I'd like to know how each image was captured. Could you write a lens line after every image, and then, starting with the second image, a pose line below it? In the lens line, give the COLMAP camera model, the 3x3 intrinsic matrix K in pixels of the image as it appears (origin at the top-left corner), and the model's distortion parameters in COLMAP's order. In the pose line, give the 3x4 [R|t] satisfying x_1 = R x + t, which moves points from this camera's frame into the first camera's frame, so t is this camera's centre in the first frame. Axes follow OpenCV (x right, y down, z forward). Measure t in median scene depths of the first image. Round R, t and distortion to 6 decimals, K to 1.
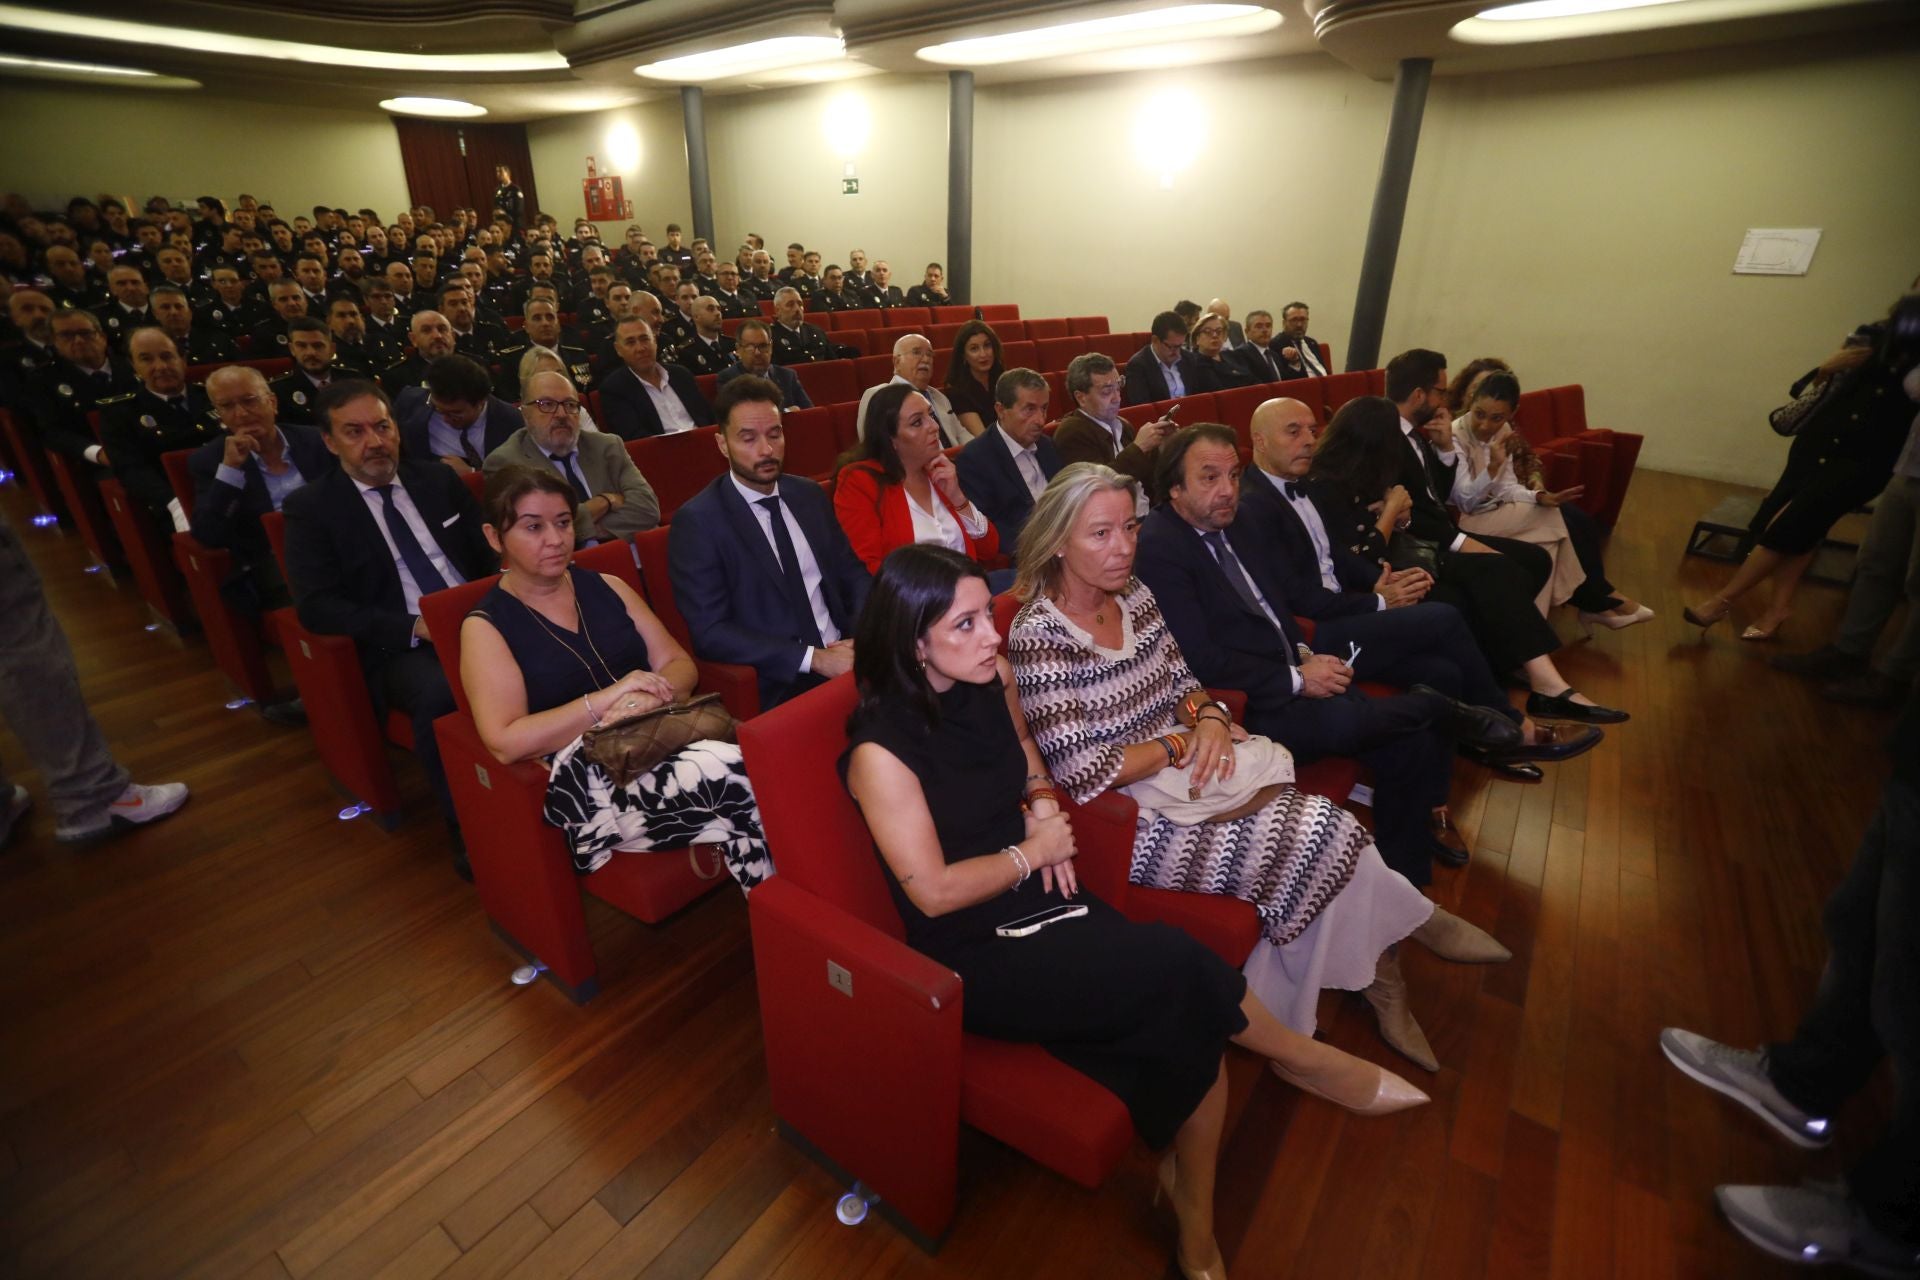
lens RADIAL K [[875.4, 0, 954.4], [0, 875.4, 637.6], [0, 0, 1]] dist [-0.075421, 0.032017]
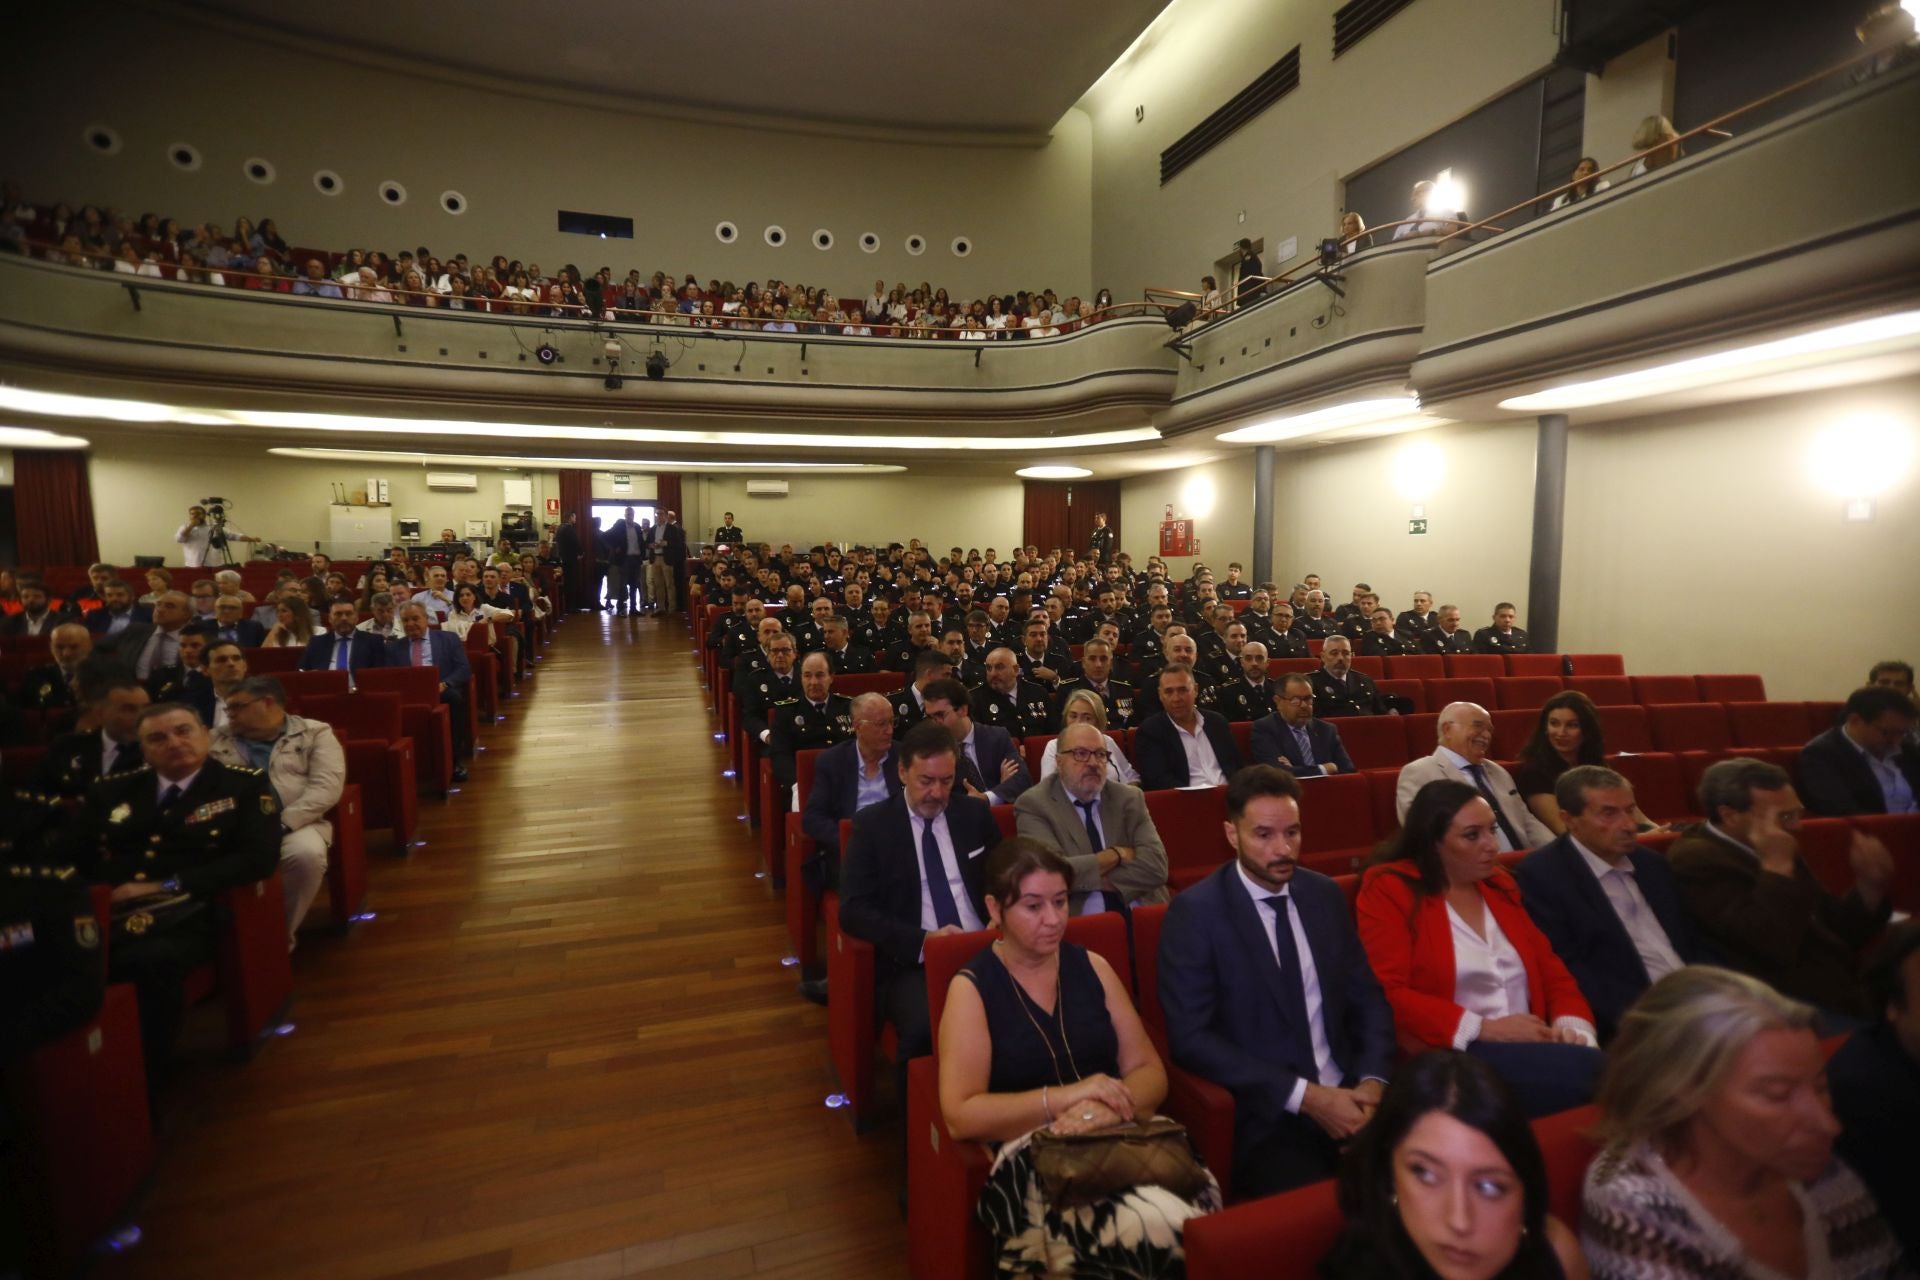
lens RADIAL K [[875.4, 0, 954.4], [0, 875.4, 637.6], [0, 0, 1]] dist [-0.075421, 0.032017]
pose [[0.823748, 0.035302, -0.565857, 0.005527], [-0.227667, 0.934652, -0.273118, -0.068701], [0.519237, 0.353807, 0.777954, 0.021238]]
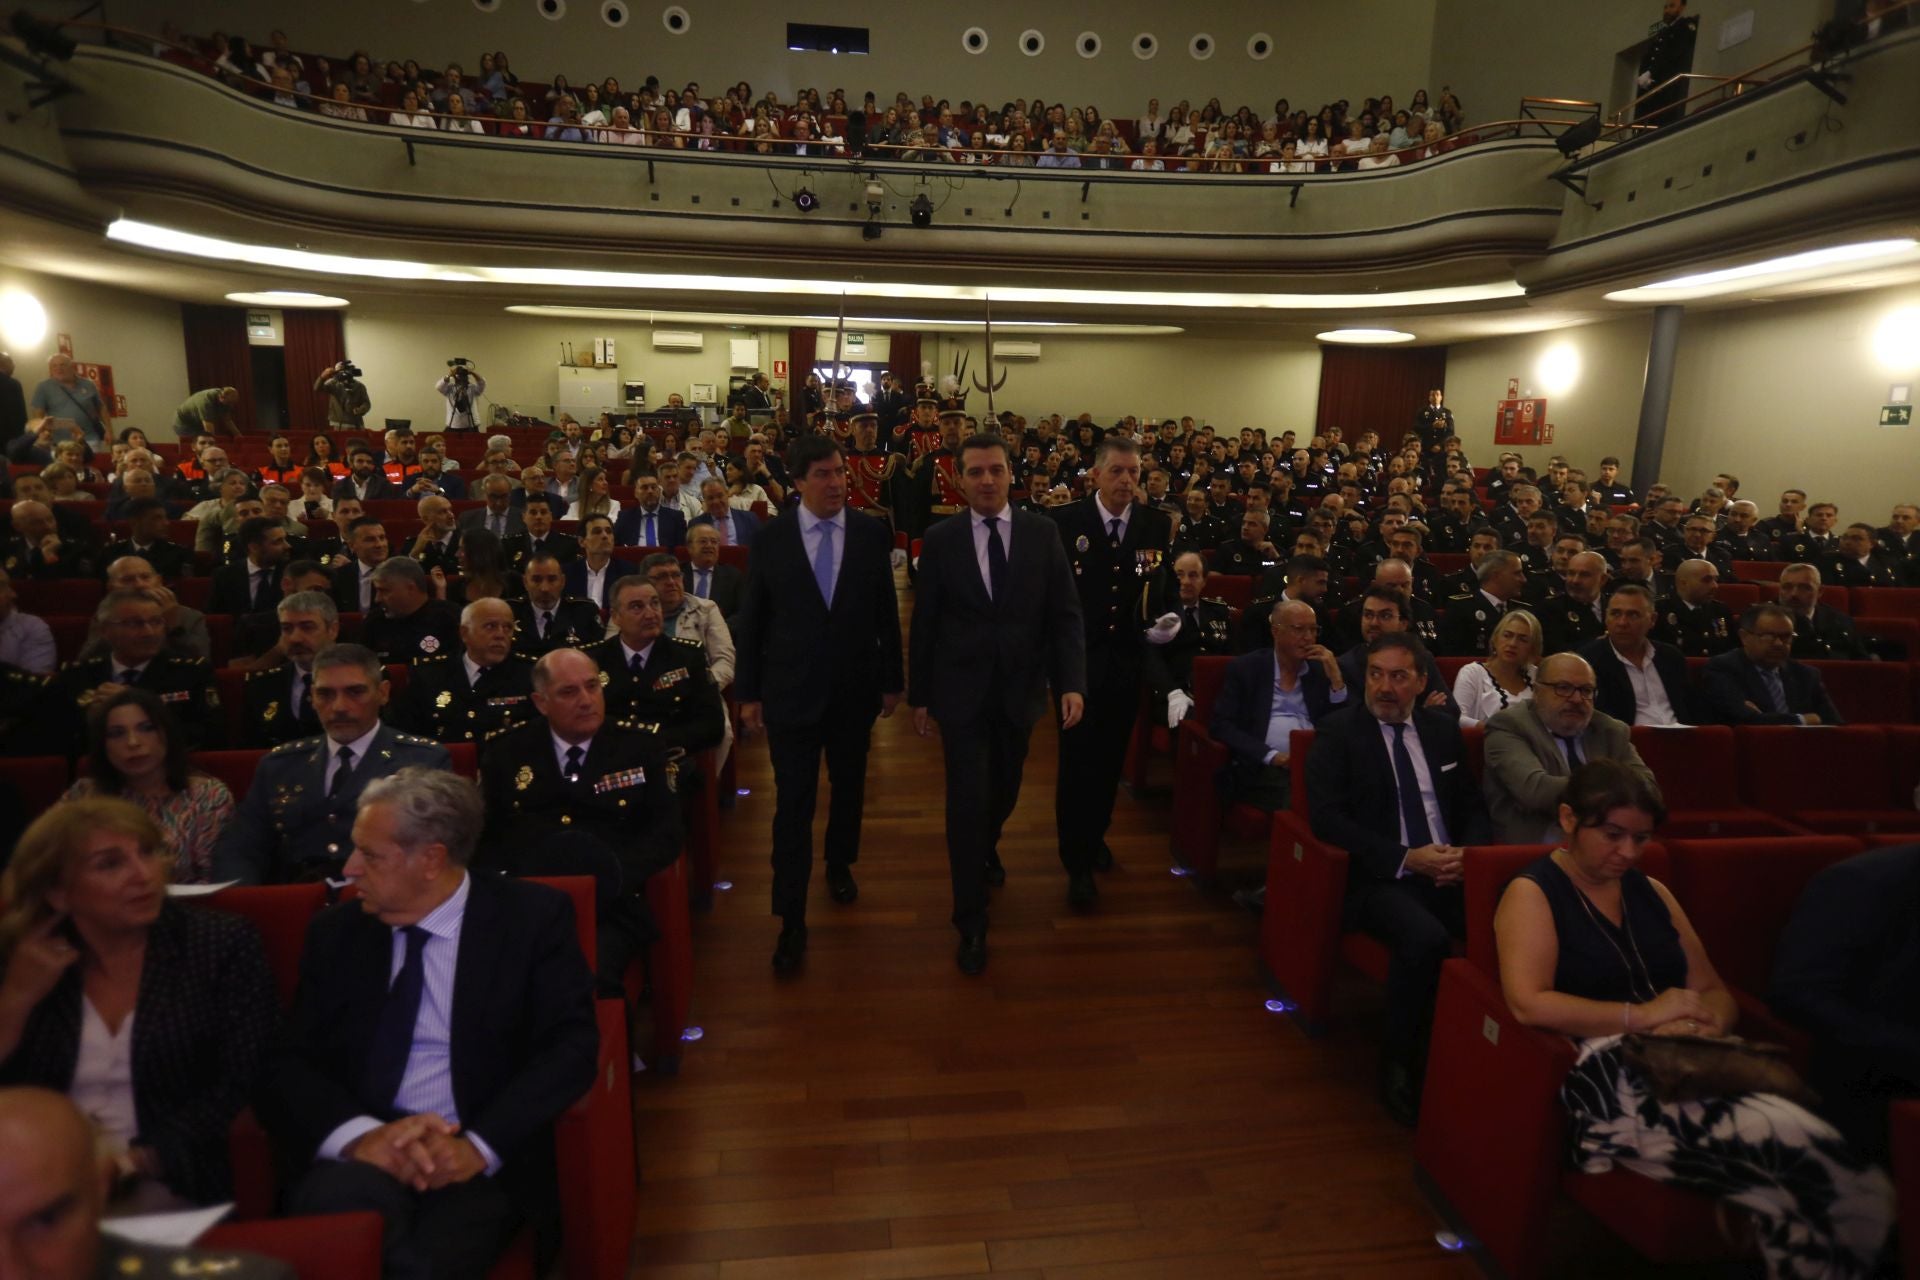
lens RADIAL K [[1028.1, 0, 960.0], [0, 1028.1, 640.0], [0, 0, 1]] dist [-0.072838, 0.048092]
pose [[0.684056, 0.146075, -0.714654, -0.110699], [-0.316735, 0.942041, -0.110621, 0.031468], [0.657074, 0.302027, 0.690676, -0.262227]]
